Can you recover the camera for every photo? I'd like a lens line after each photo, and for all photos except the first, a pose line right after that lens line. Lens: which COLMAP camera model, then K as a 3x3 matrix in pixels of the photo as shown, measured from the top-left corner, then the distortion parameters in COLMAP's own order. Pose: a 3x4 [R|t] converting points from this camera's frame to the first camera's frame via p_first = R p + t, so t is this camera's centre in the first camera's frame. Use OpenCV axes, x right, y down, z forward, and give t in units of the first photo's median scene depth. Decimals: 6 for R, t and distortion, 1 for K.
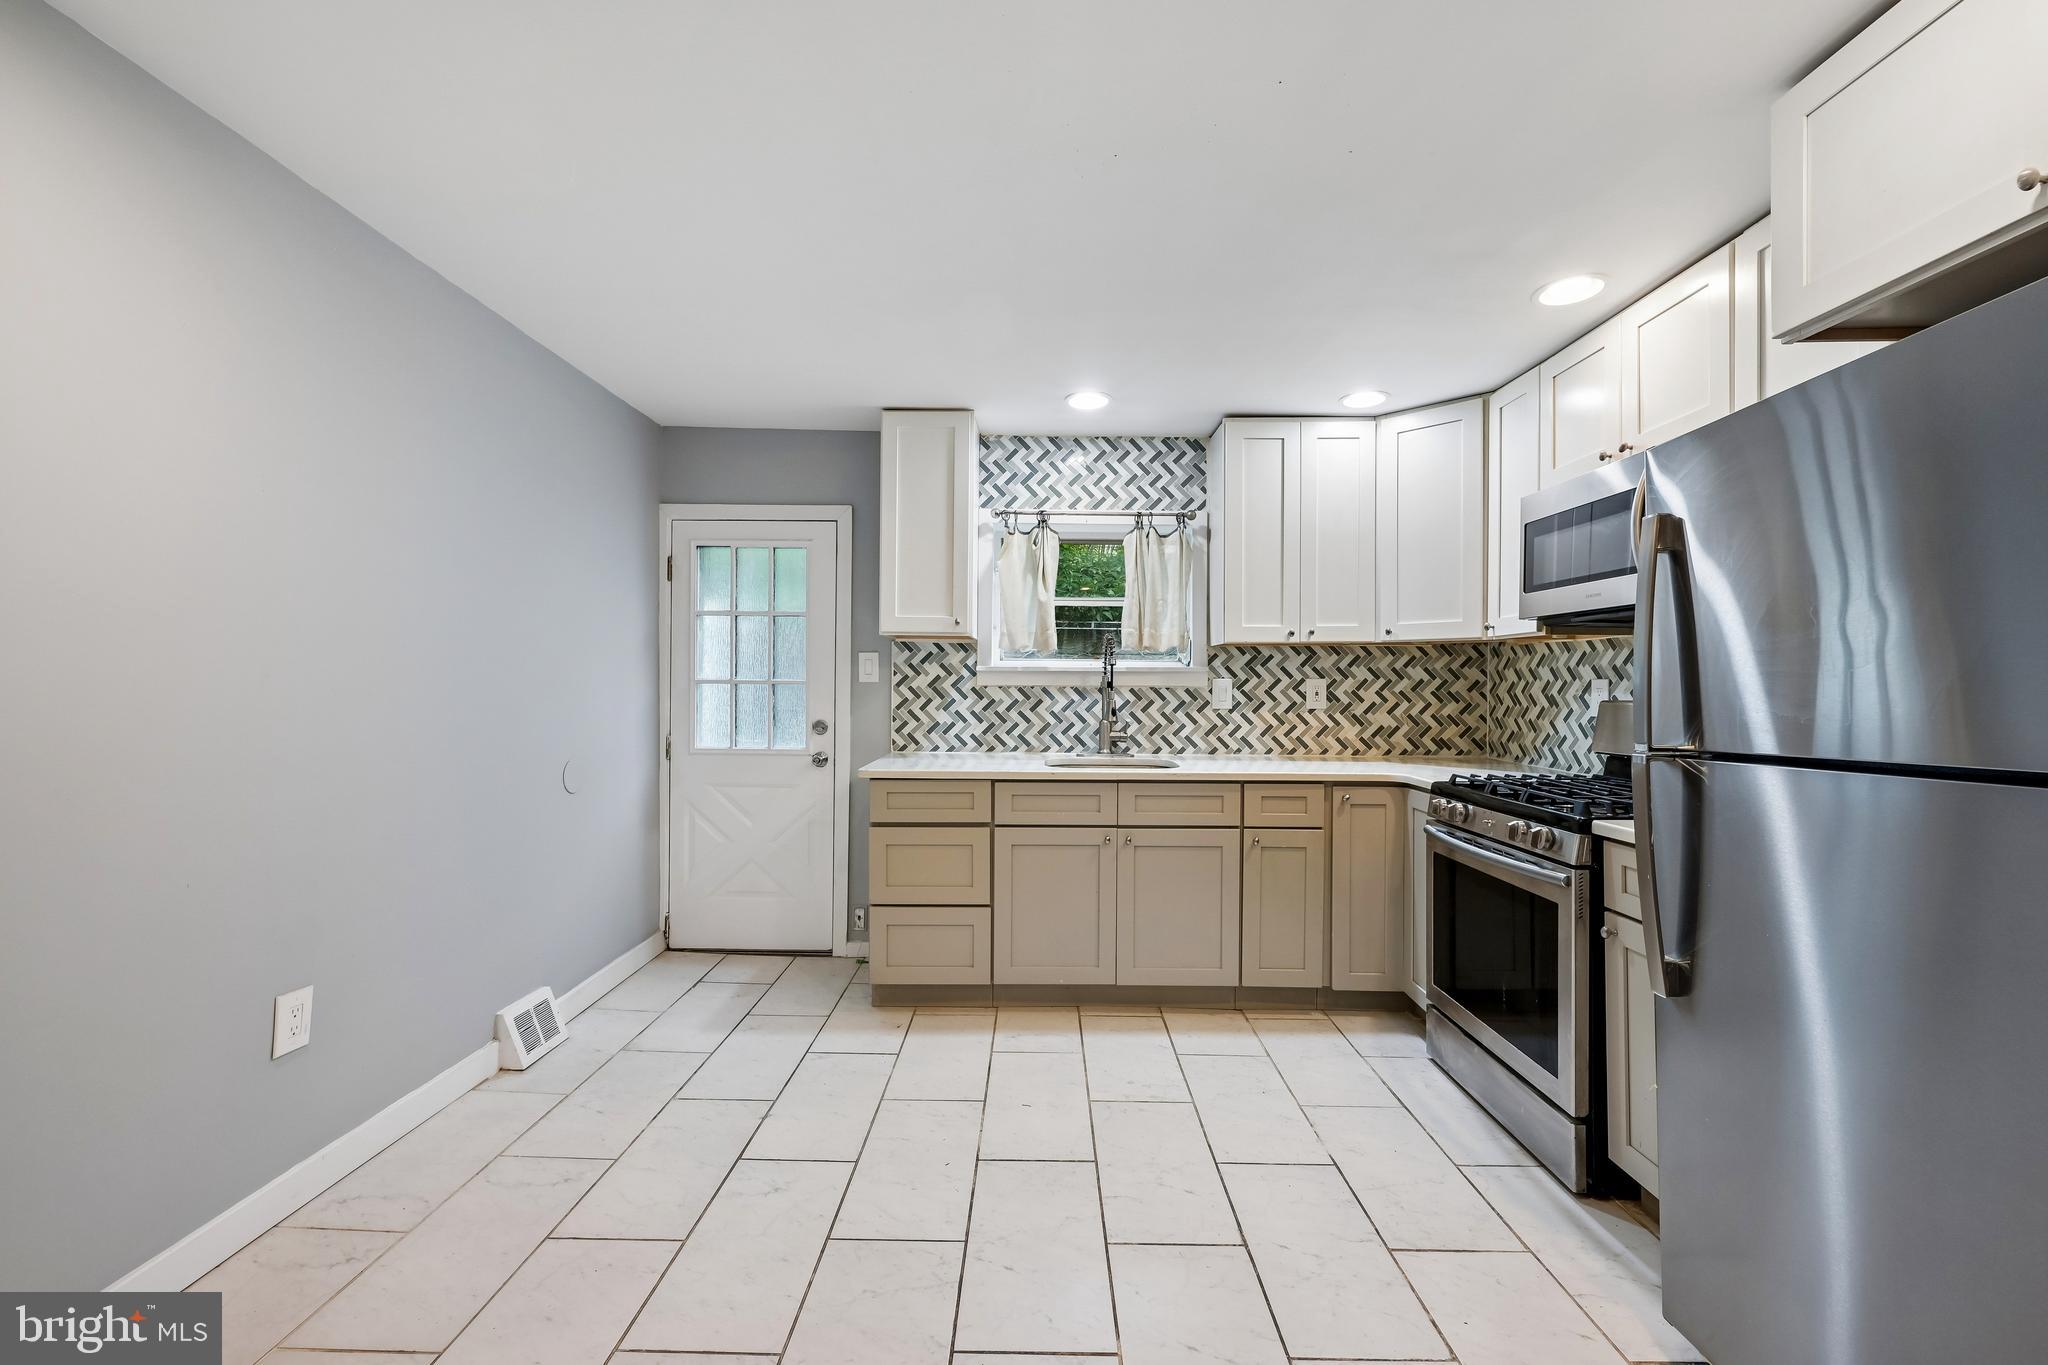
lens RADIAL K [[814.2, 0, 1033.9], [0, 814.2, 684.7], [0, 0, 1]] dist [0.001357, -0.000097]
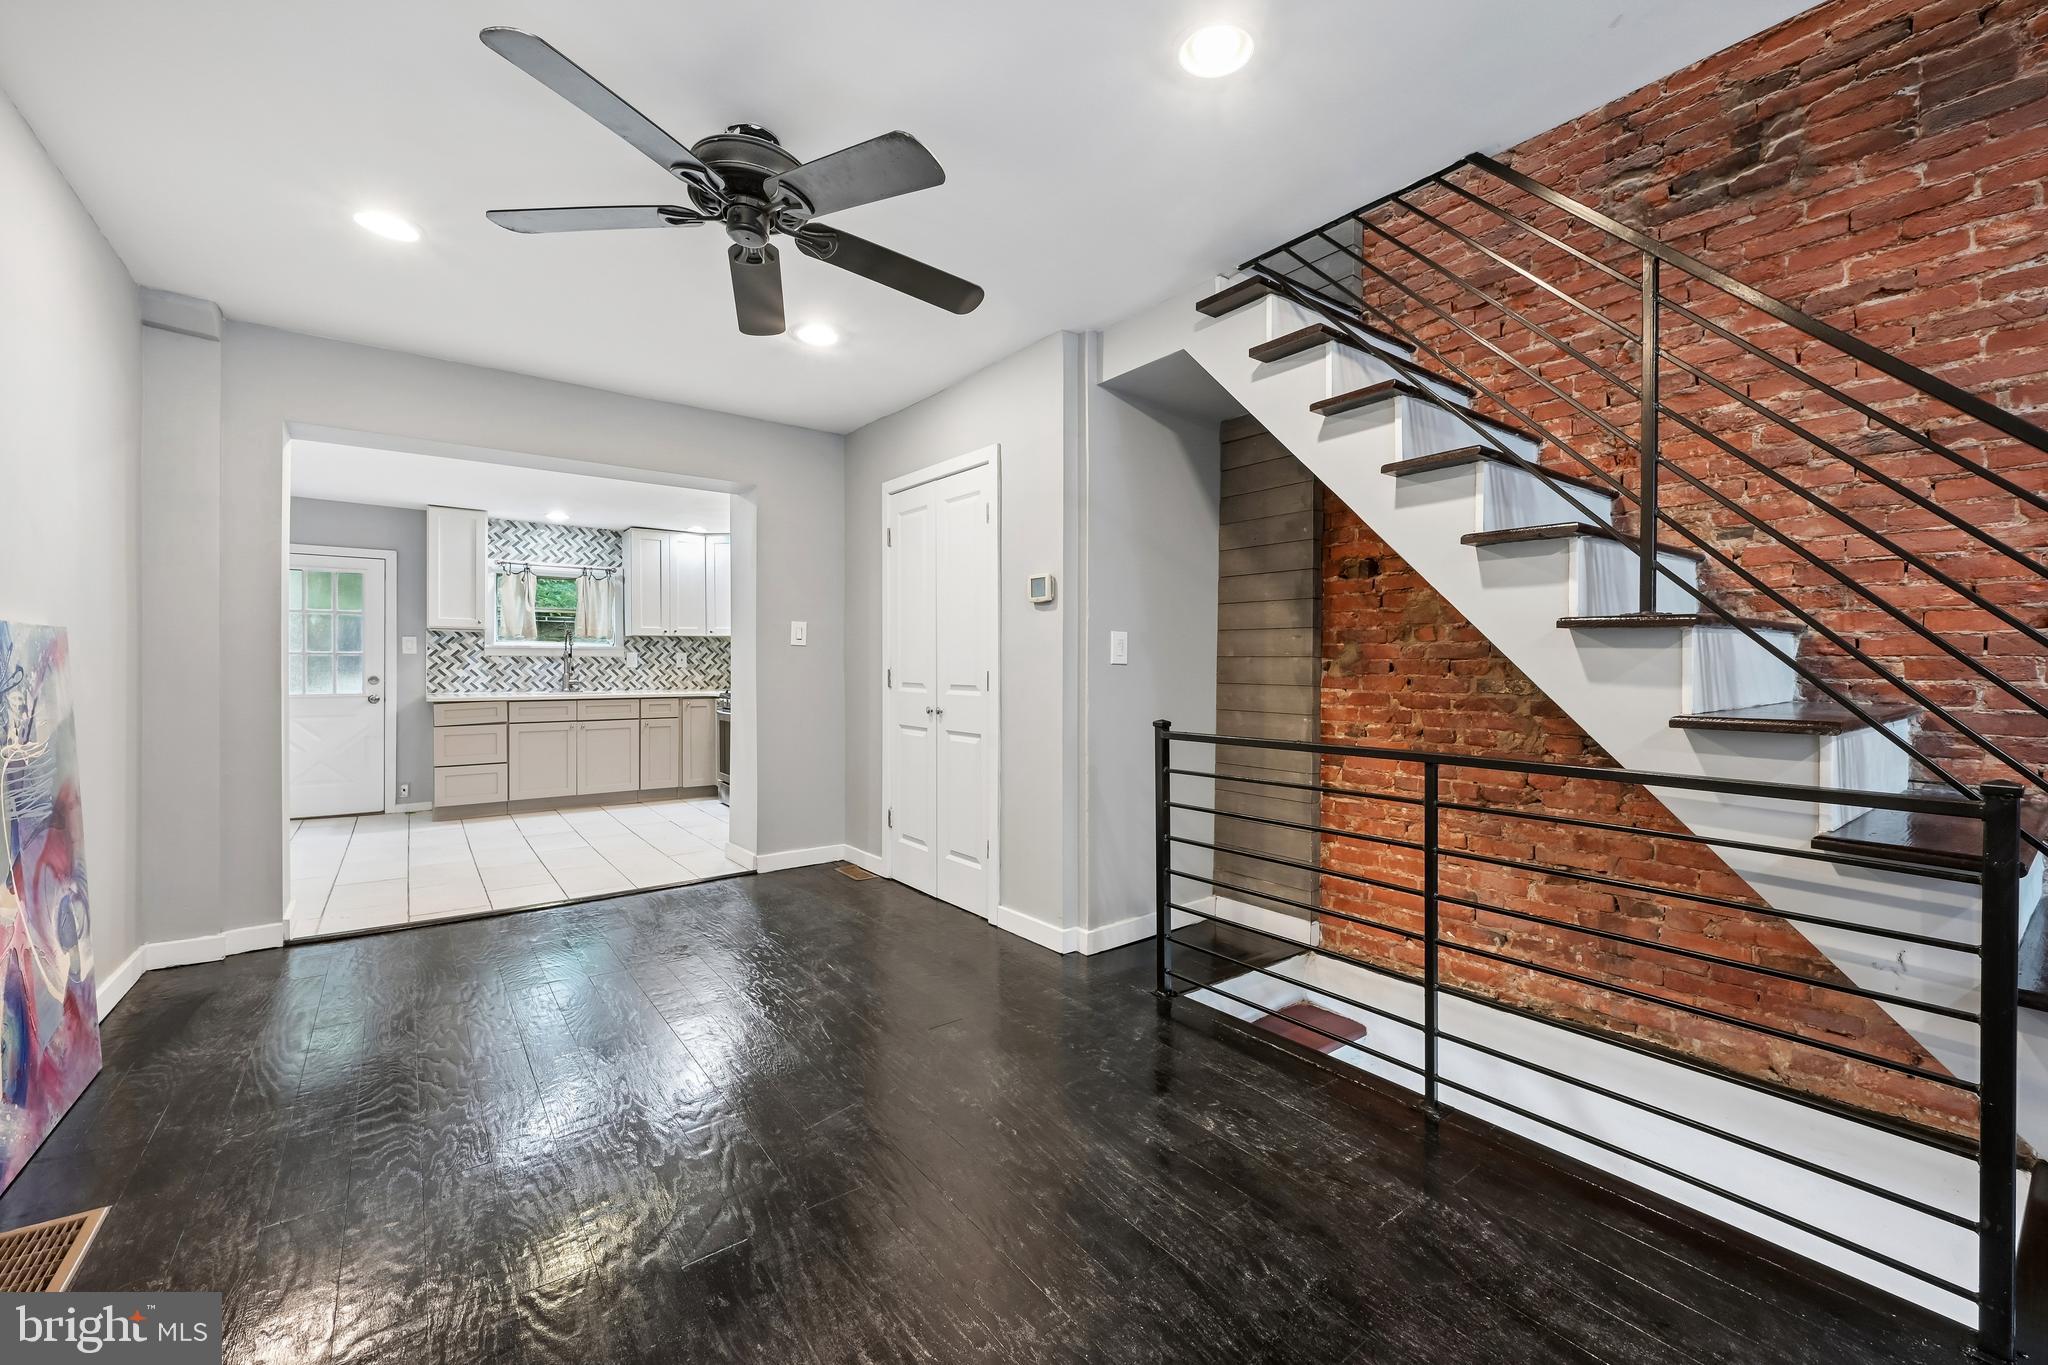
lens RADIAL K [[814.2, 0, 1034.1], [0, 814.2, 667.8], [0, 0, 1]] dist [0.001357, -0.000097]
pose [[0.790604, -0.007165, 0.612286, -0.213916], [0.003651, 0.999969, 0.006988, 0.019776], [-0.612318, -0.003289, 0.790605, -1.191458]]
